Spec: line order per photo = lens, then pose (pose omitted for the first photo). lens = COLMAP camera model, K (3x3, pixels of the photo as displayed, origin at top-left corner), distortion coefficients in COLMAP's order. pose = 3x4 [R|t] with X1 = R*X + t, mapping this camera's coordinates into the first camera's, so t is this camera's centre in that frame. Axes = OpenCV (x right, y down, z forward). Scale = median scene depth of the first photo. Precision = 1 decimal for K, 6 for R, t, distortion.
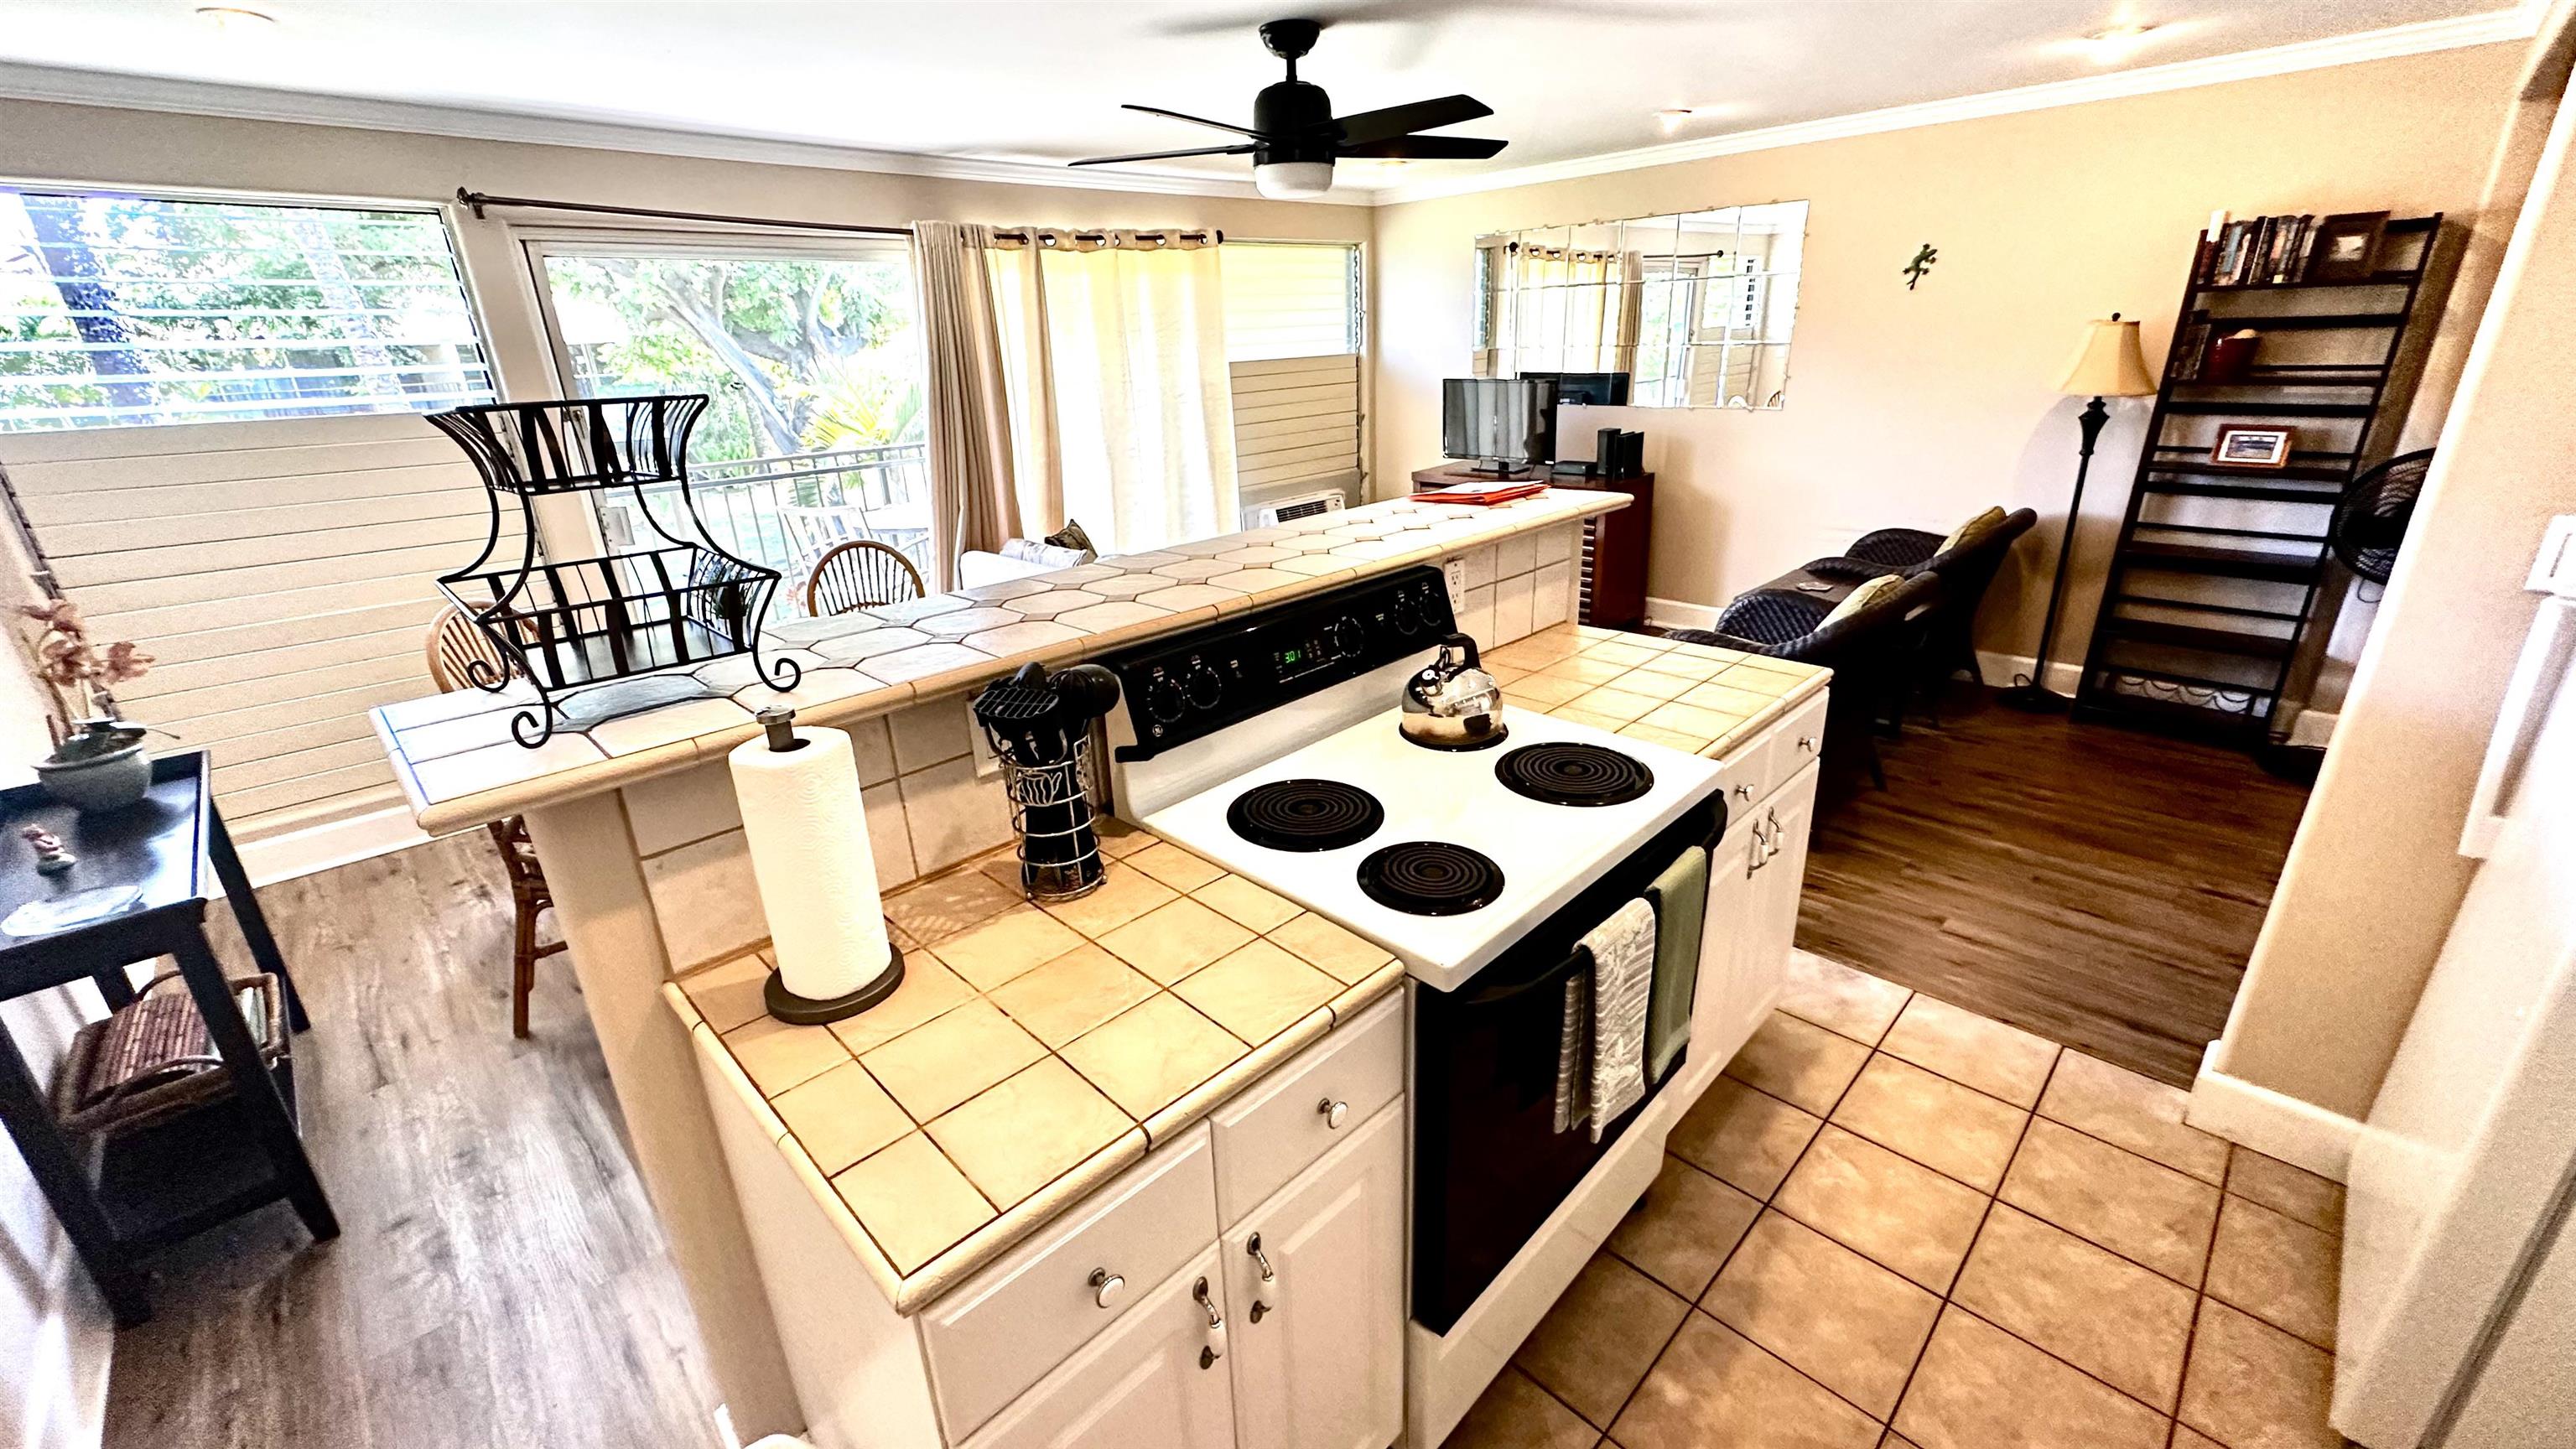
lens RADIAL K [[1023.0, 0, 1285.8], [0, 1023.0, 725.5], [0, 0, 1]] dist [-0.001881, 0.000058]
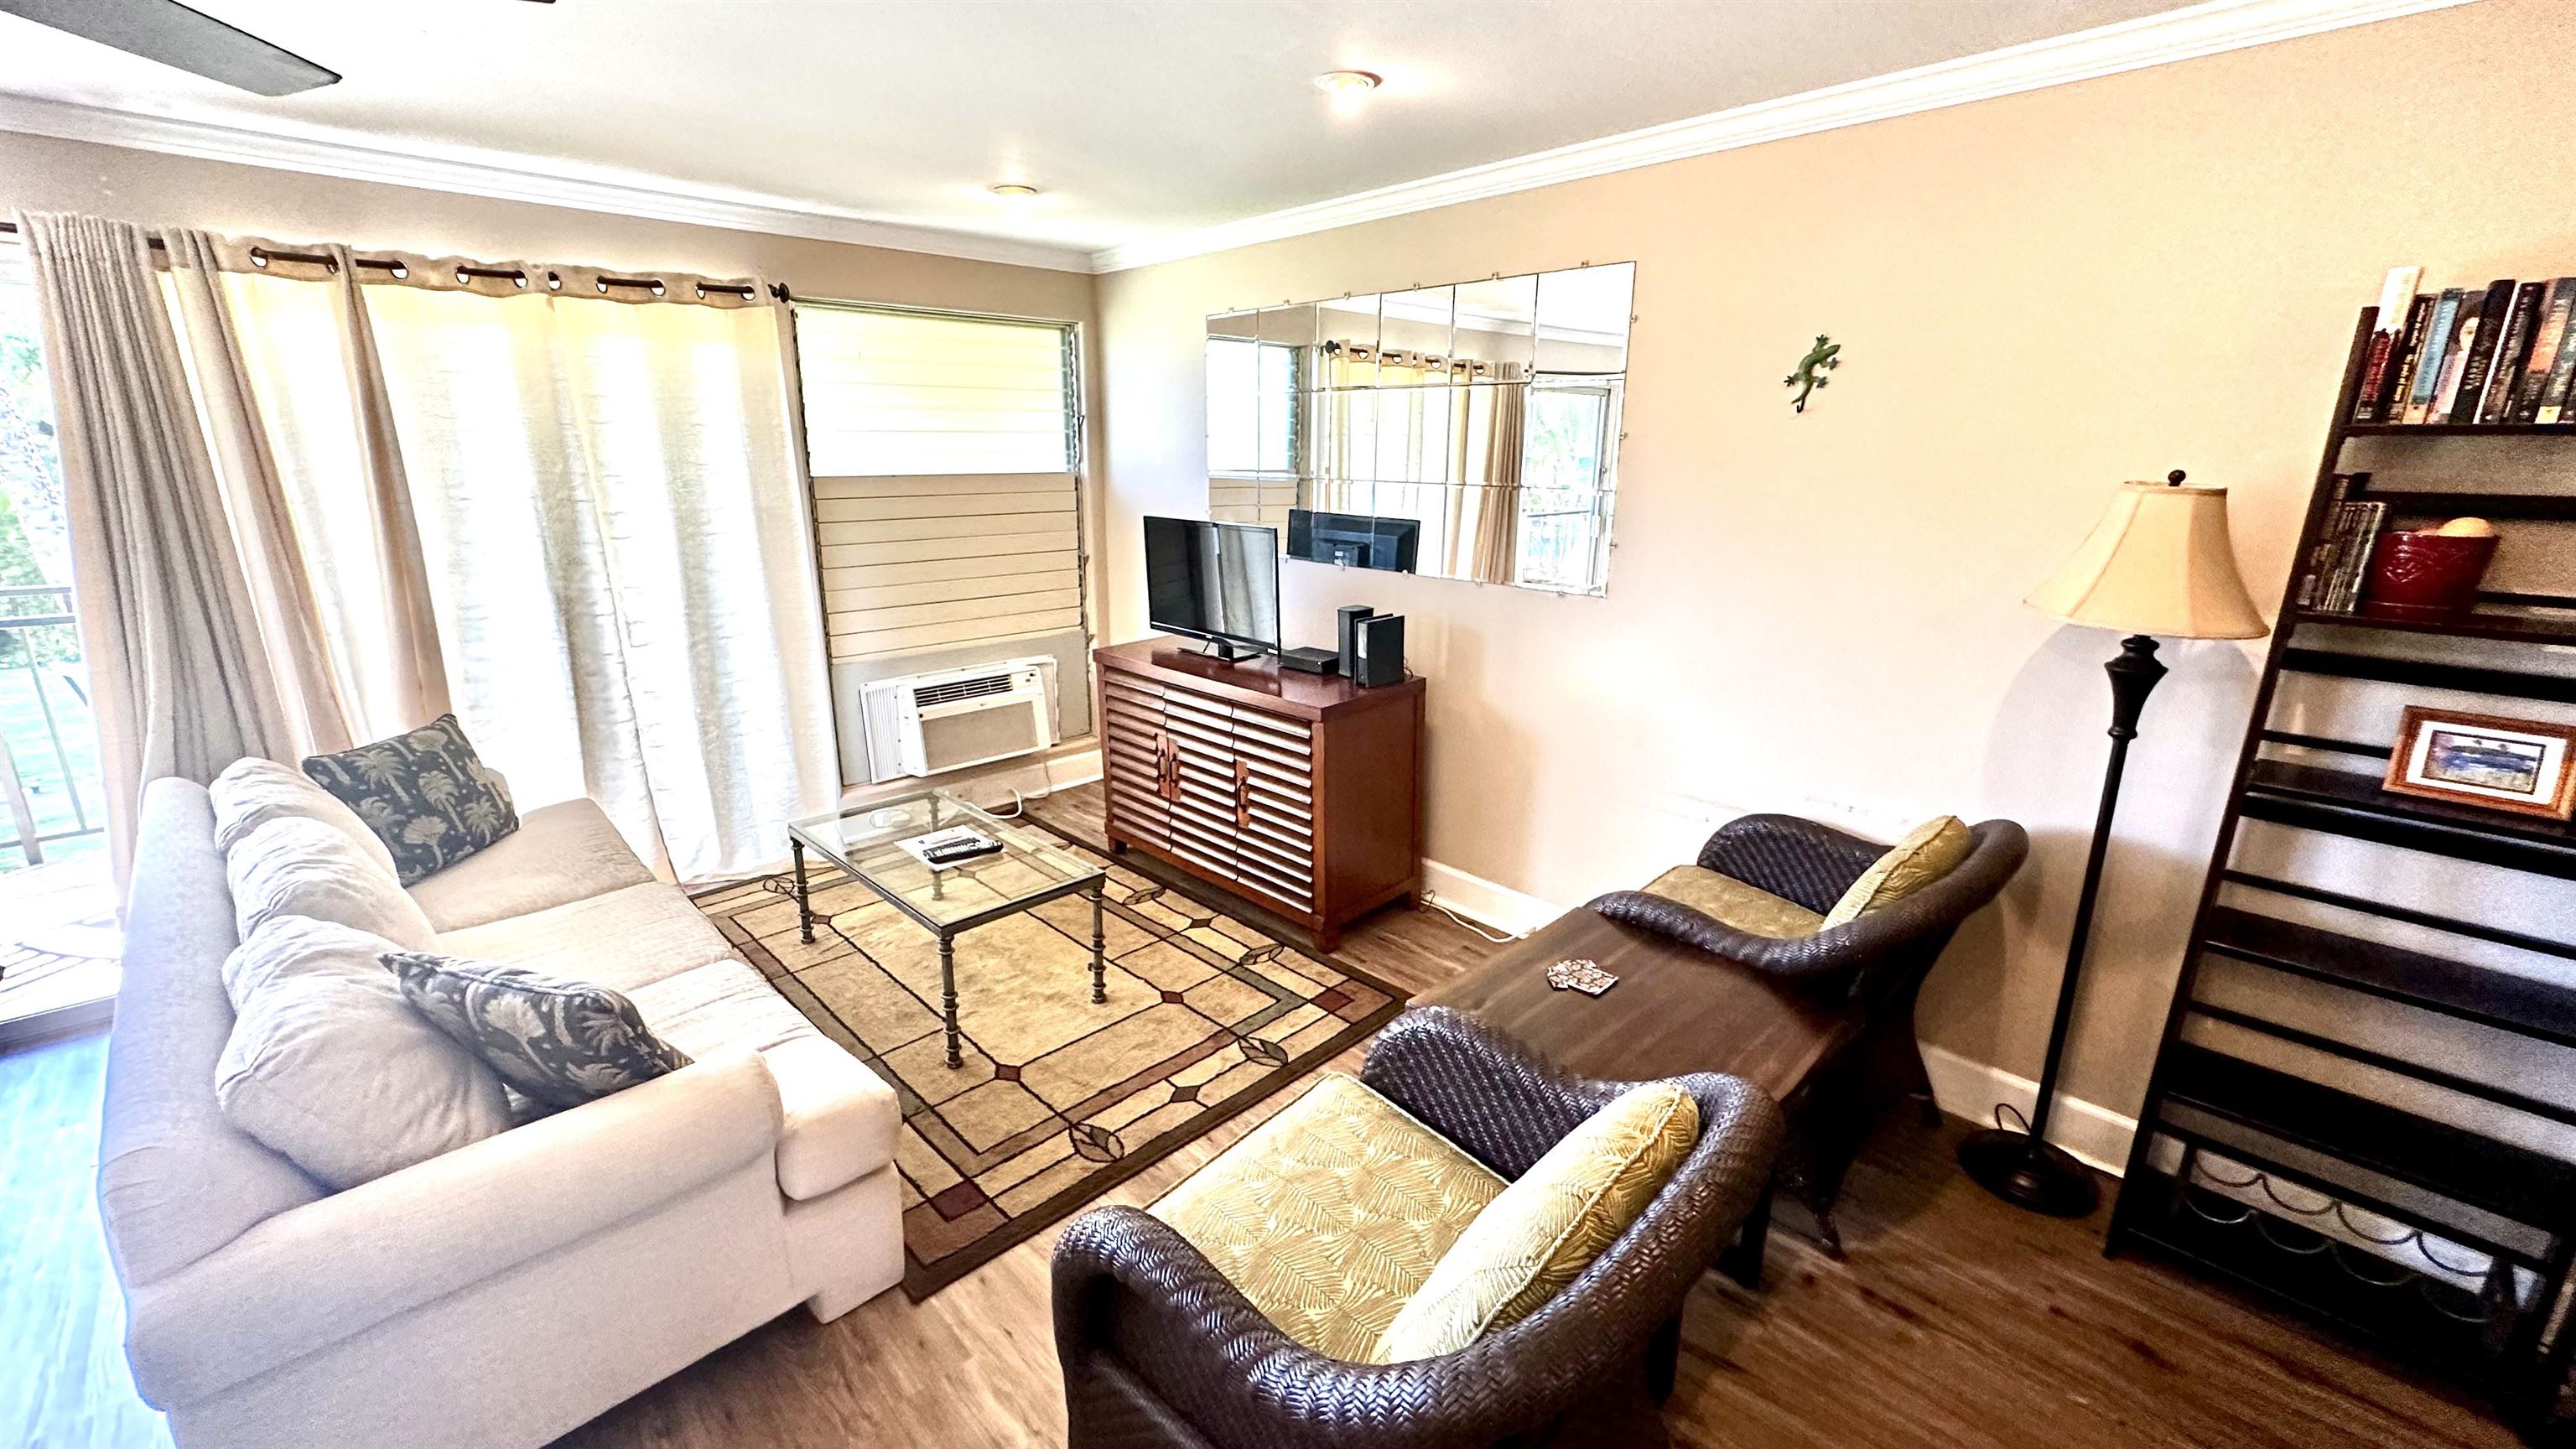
lens RADIAL K [[1023.0, 0, 1285.8], [0, 1023.0, 725.5], [0, 0, 1]] dist [-0.001881, 0.000058]
pose [[0.998850, 0.047926, -0.001294, 0.352622], [-0.047816, 0.993876, -0.099624, -0.191806], [-0.003488, 0.099571, 0.995024, 0.474138]]
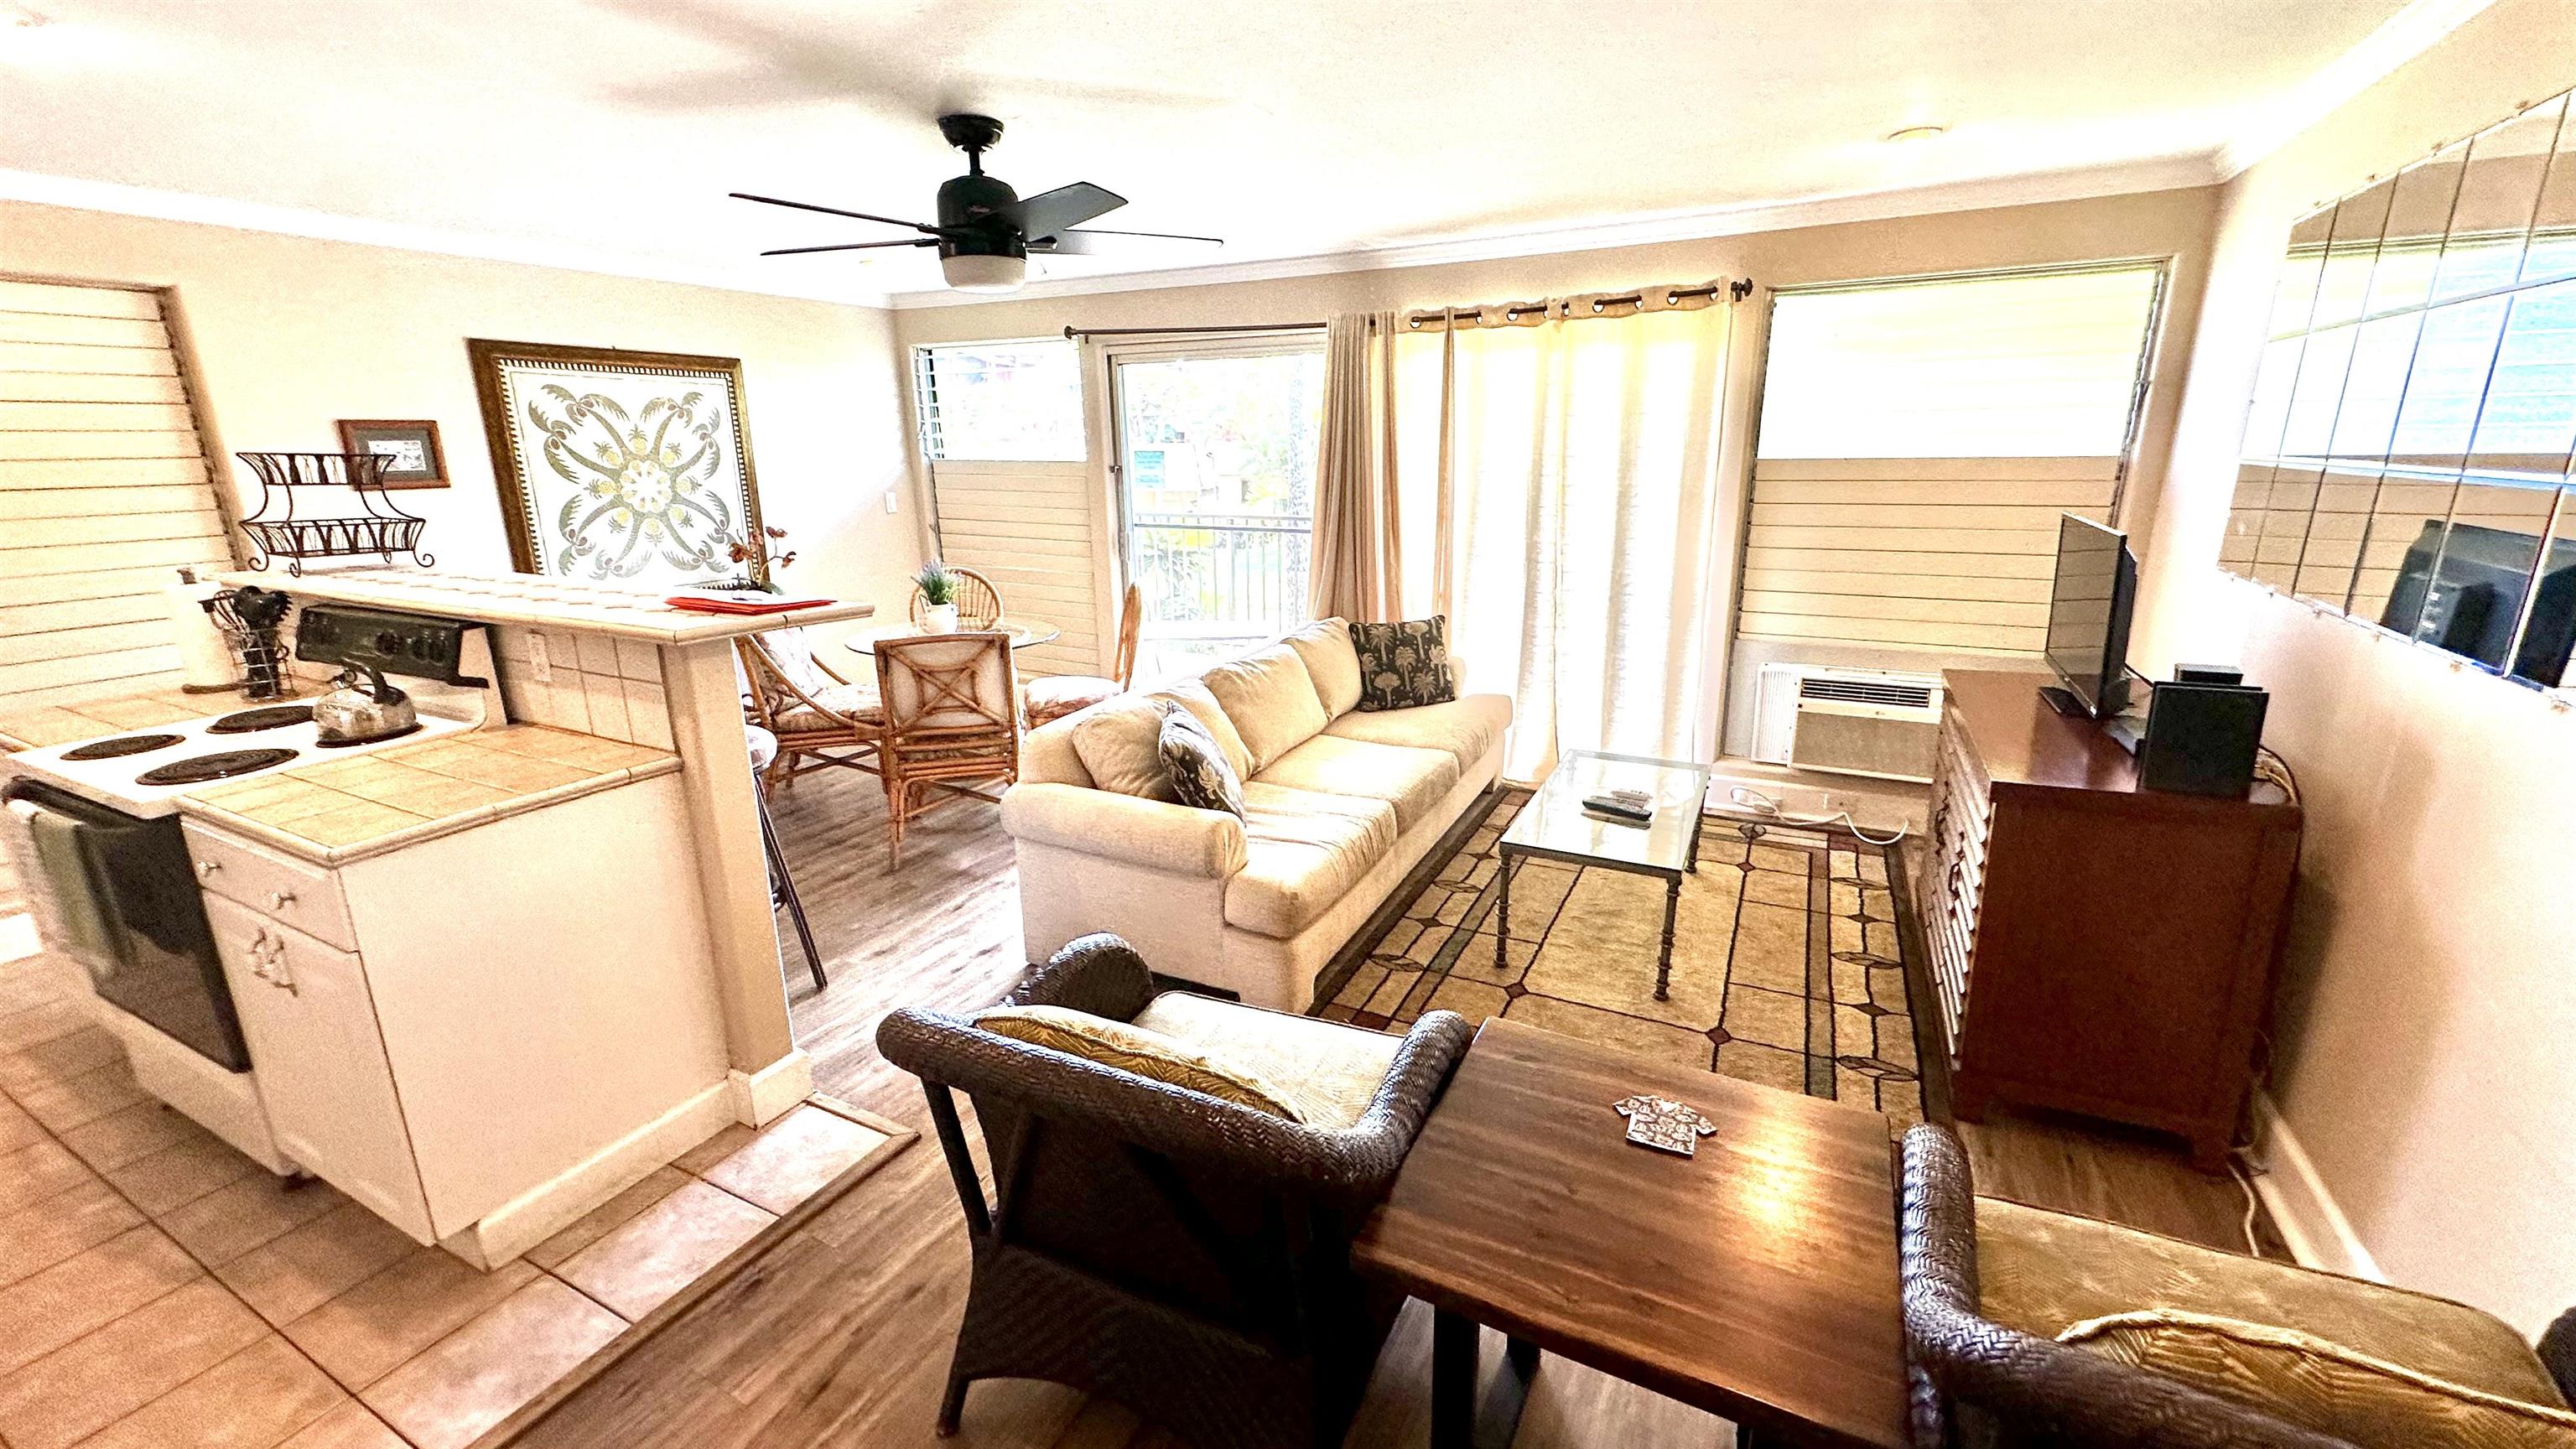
lens RADIAL K [[1023.0, 0, 1285.8], [0, 1023.0, 725.5], [0, 0, 1]] dist [-0.001881, 0.000058]
pose [[0.305504, 0.287717, -0.907682, 0.735030], [-0.338987, 0.923666, 0.178689, -0.275146], [0.889806, 0.253102, 0.379716, 0.669706]]
